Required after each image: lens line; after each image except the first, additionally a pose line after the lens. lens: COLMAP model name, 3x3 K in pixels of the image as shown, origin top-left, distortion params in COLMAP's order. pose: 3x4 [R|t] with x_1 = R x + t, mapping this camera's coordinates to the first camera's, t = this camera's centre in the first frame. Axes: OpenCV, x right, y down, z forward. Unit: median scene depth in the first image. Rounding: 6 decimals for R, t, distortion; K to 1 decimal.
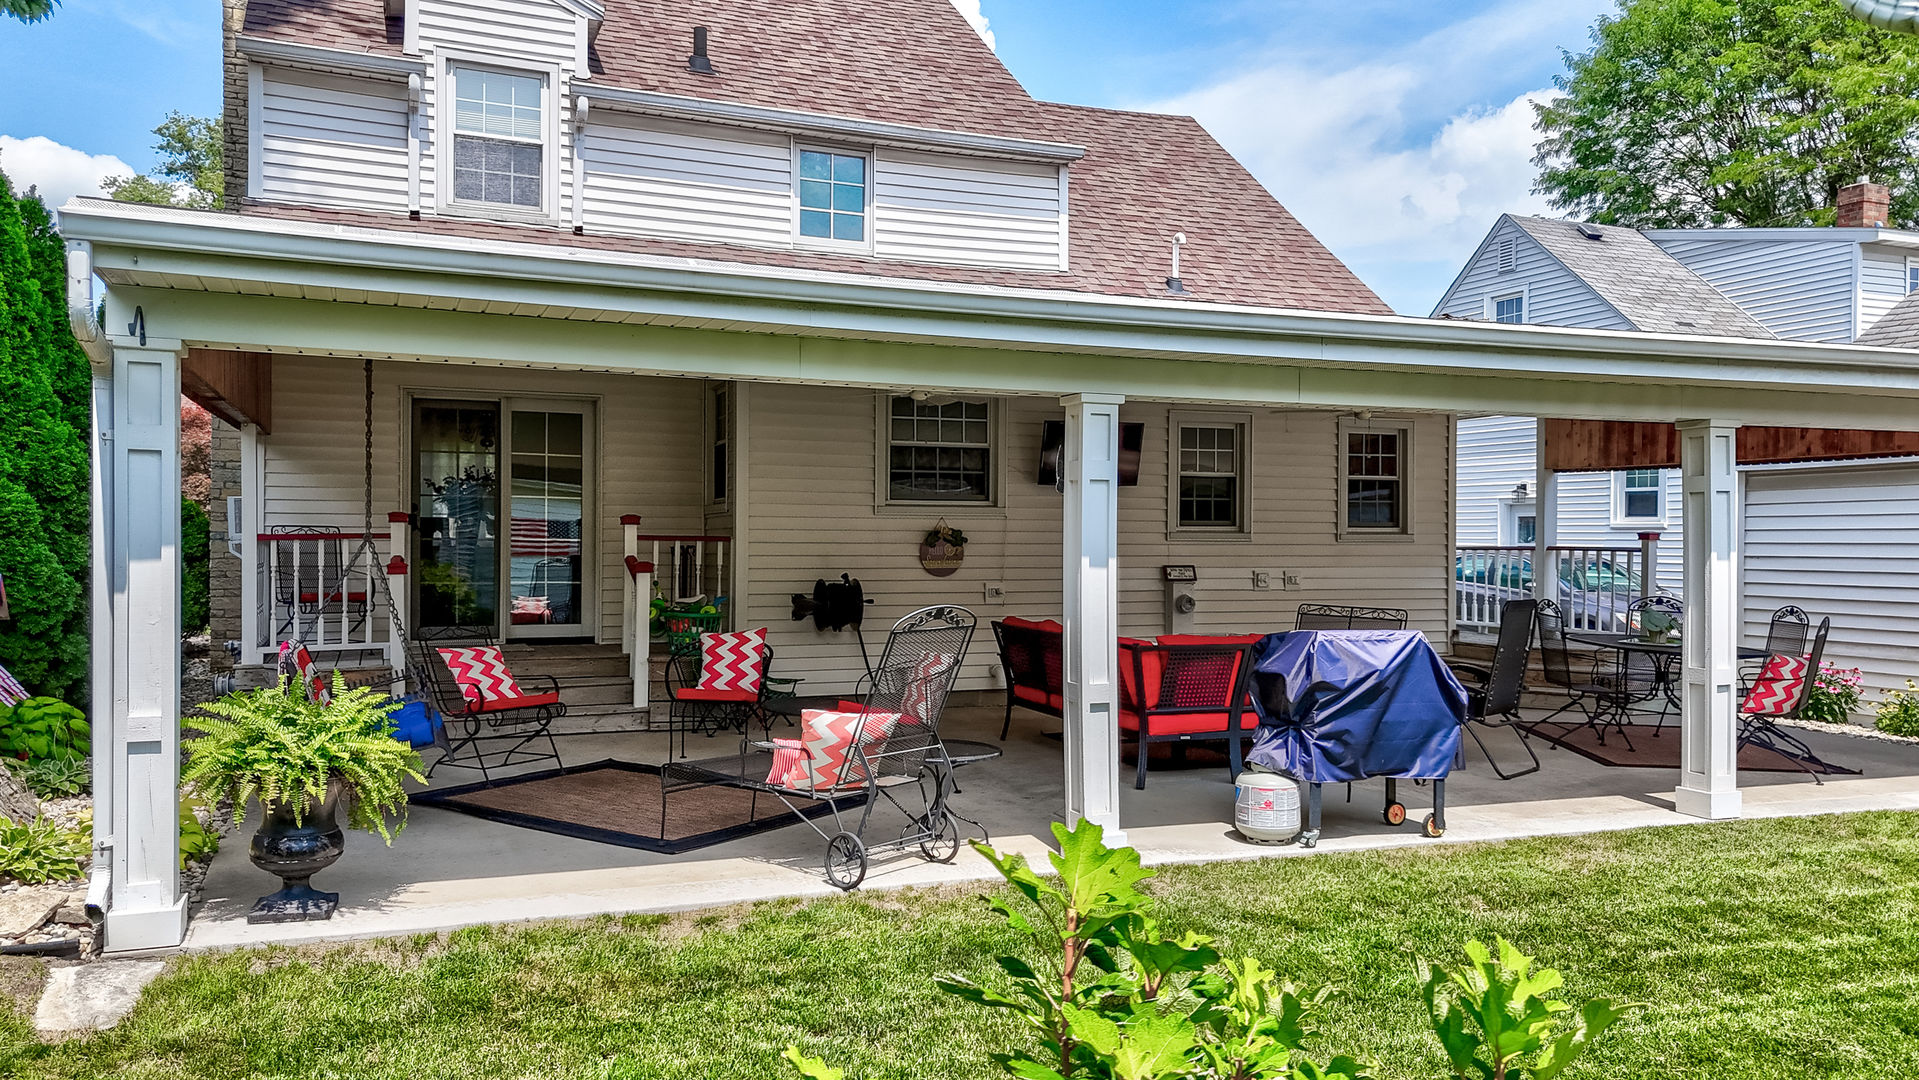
lens RADIAL K [[1396.3, 0, 948.8], [0, 1396.3, 542.4], [0, 0, 1]] dist [0.096153, -0.074482]
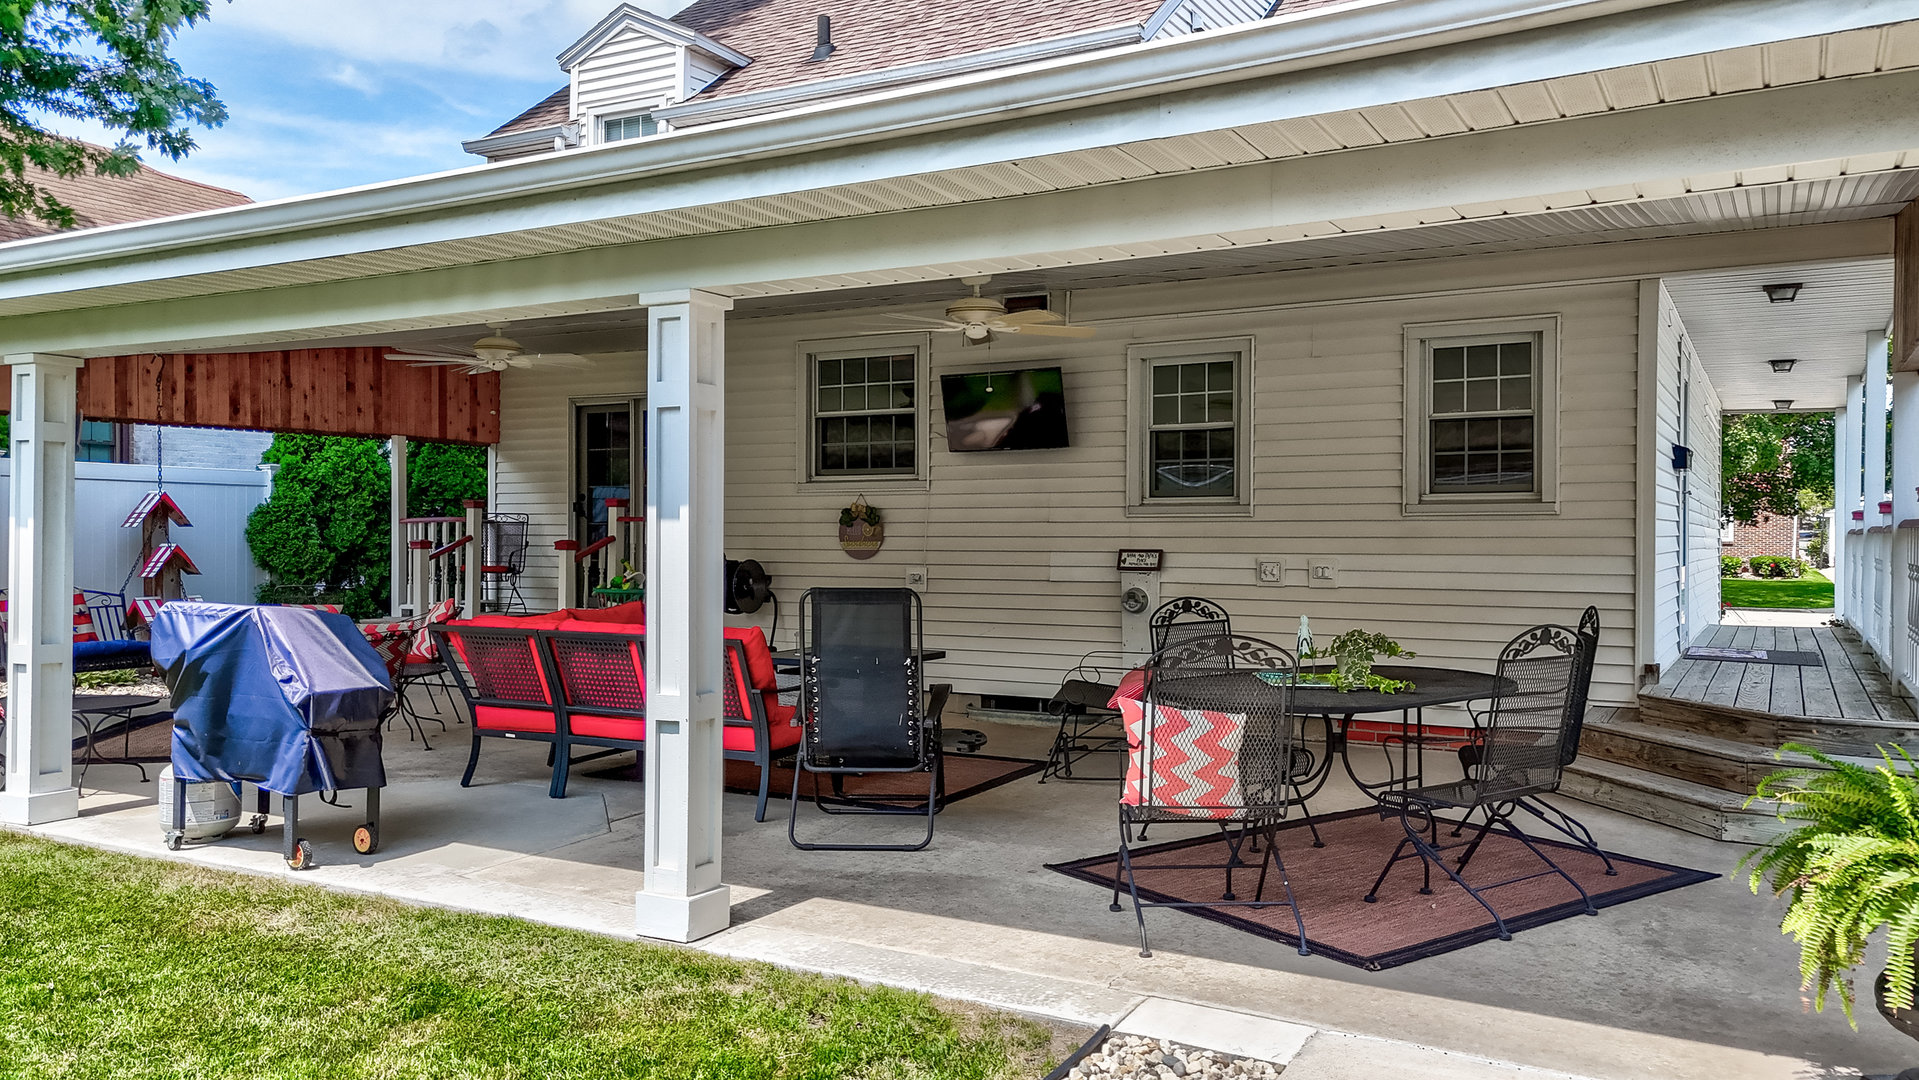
lens RADIAL K [[1396.3, 0, 948.8], [0, 1396.3, 542.4], [0, 0, 1]] dist [0.096153, -0.074482]
pose [[0.635131, -0.000797, -0.772404, 0.716079], [-0.002721, 0.999991, -0.003270, 0.016099], [0.772400, 0.004179, 0.635123, 0.466678]]
